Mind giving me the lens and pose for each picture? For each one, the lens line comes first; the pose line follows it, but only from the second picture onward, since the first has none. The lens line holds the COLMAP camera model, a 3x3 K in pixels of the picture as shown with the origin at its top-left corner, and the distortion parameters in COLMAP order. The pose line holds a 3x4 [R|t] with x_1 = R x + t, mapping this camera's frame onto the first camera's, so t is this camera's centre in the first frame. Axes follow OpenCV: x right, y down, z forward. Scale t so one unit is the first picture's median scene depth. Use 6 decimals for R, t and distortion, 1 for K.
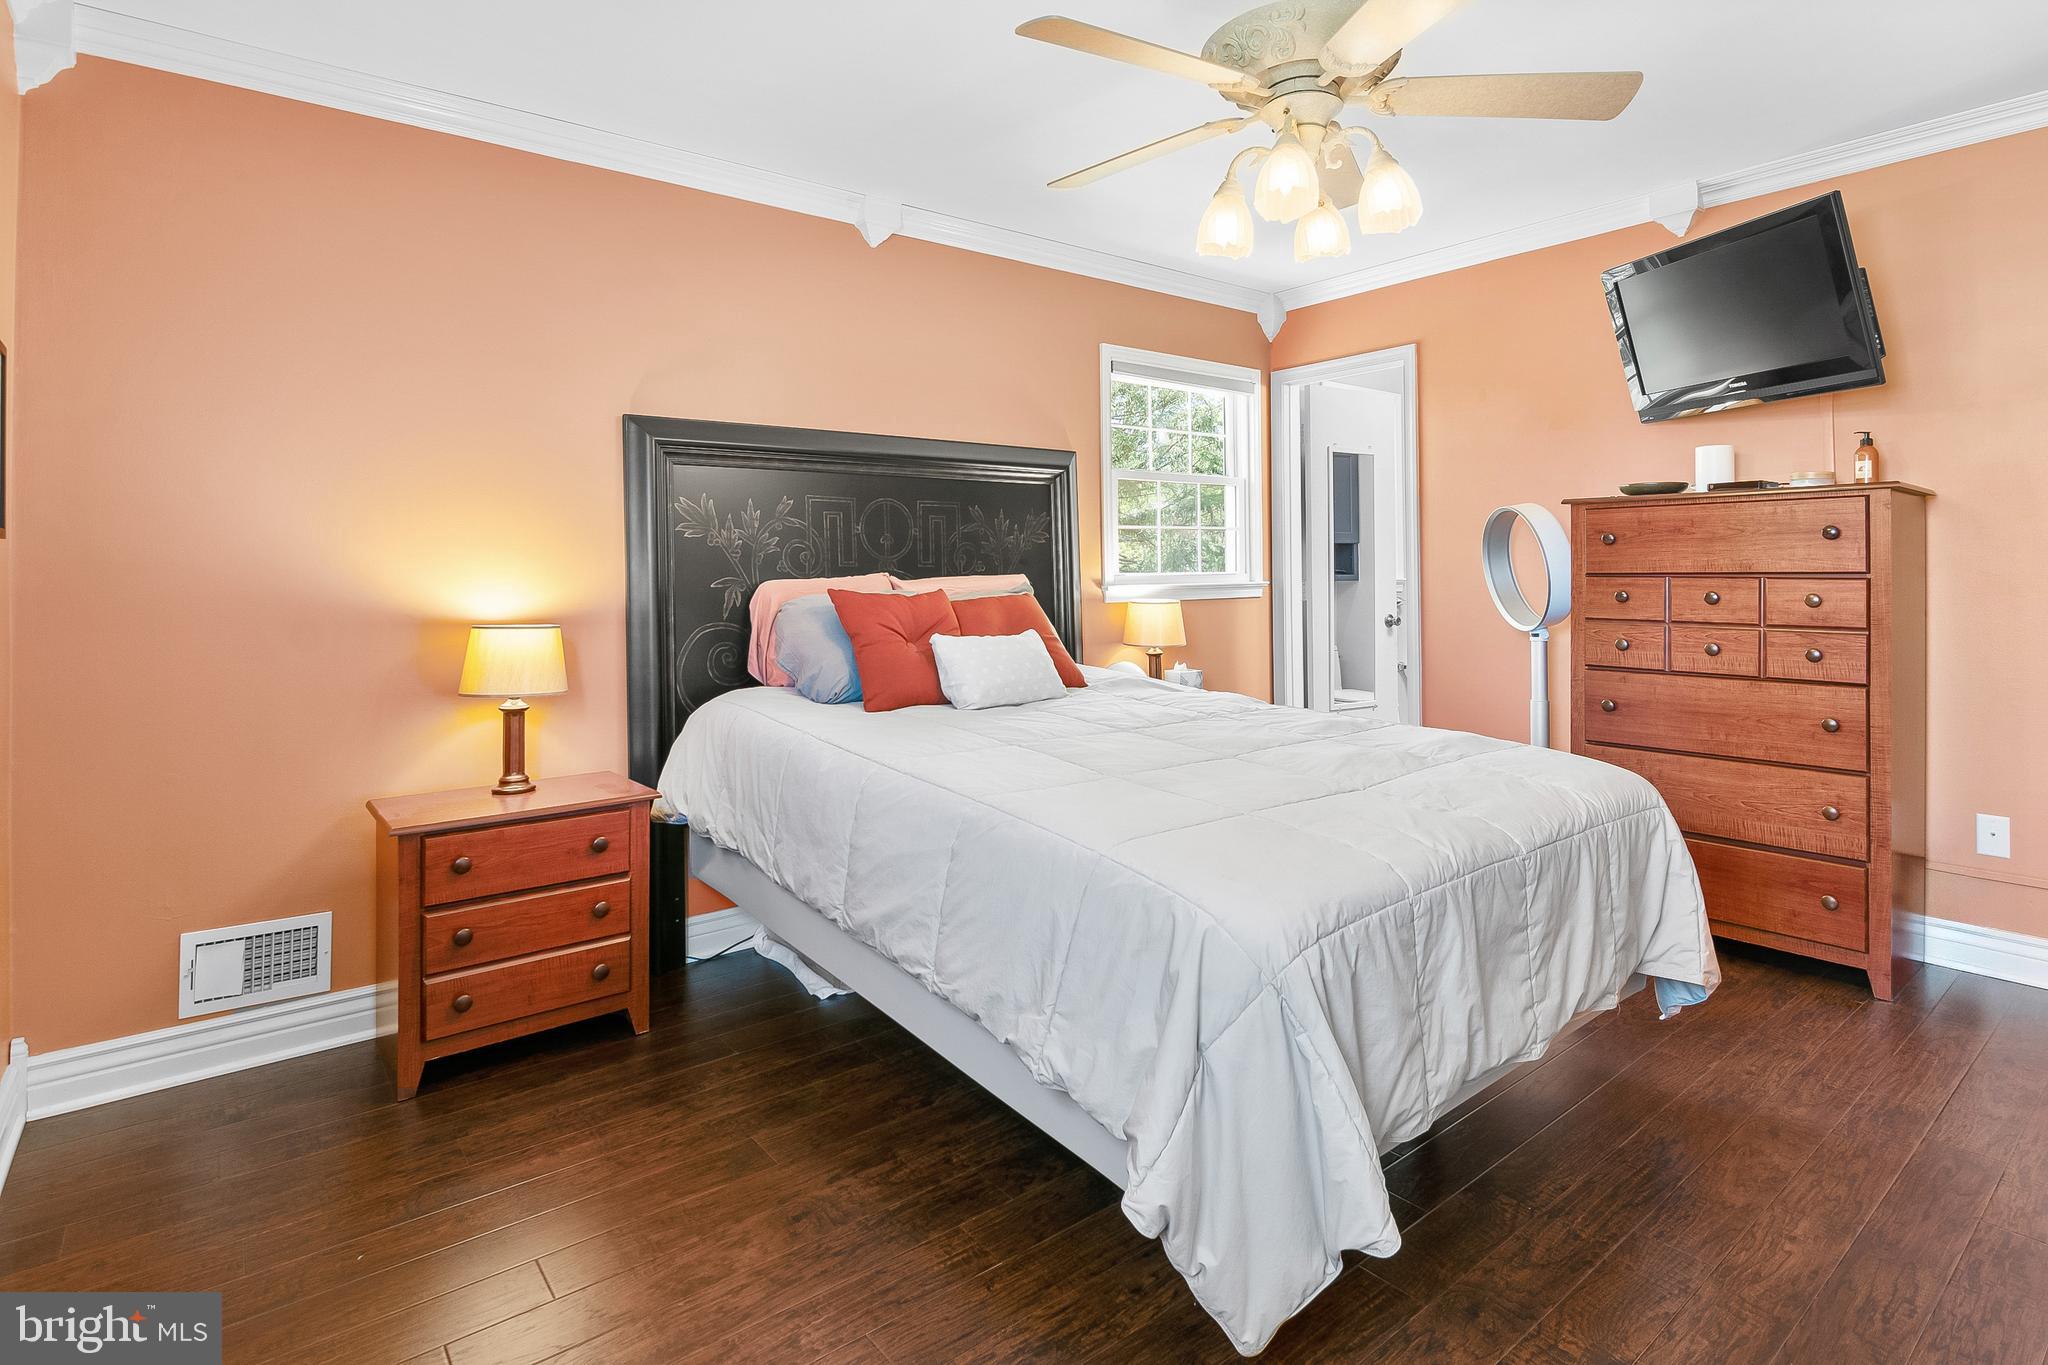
lens RADIAL K [[1046.3, 0, 1024.3], [0, 1046.3, 583.1], [0, 0, 1]] dist [-0.014582, -0.000883]
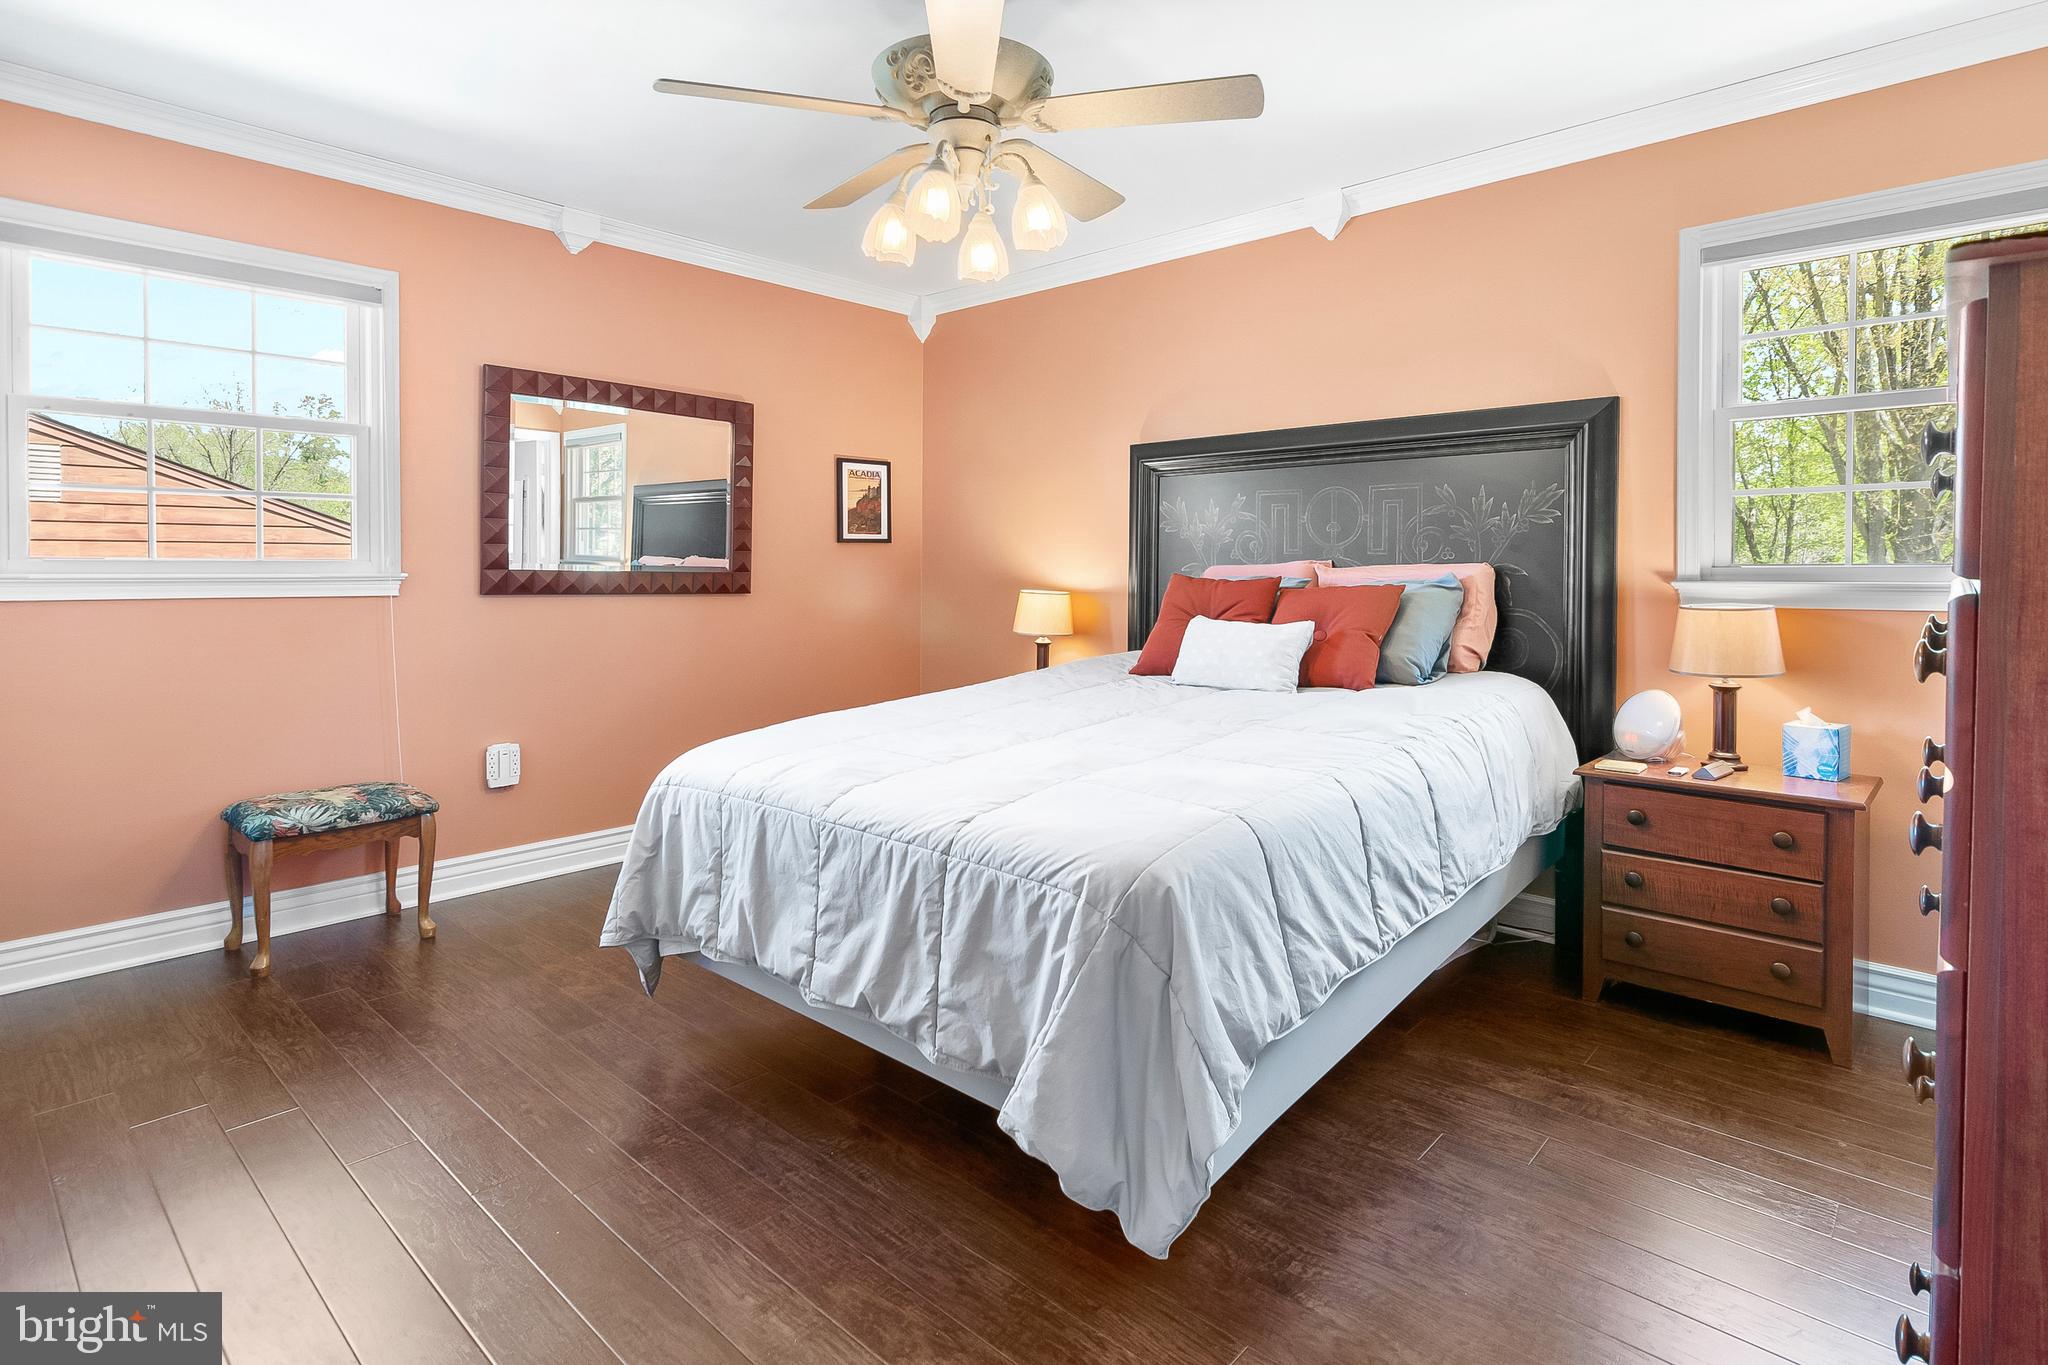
lens RADIAL K [[1032.8, 0, 1023.2], [0, 1032.8, 619.1], [0, 0, 1]] dist [-0.000211, 0.000183]
pose [[0.151616, 0.075565, -0.985547, 0.807860], [0.003704, 0.997023, 0.077015, -0.030530], [0.988432, -0.015327, 0.150885, 0.535086]]
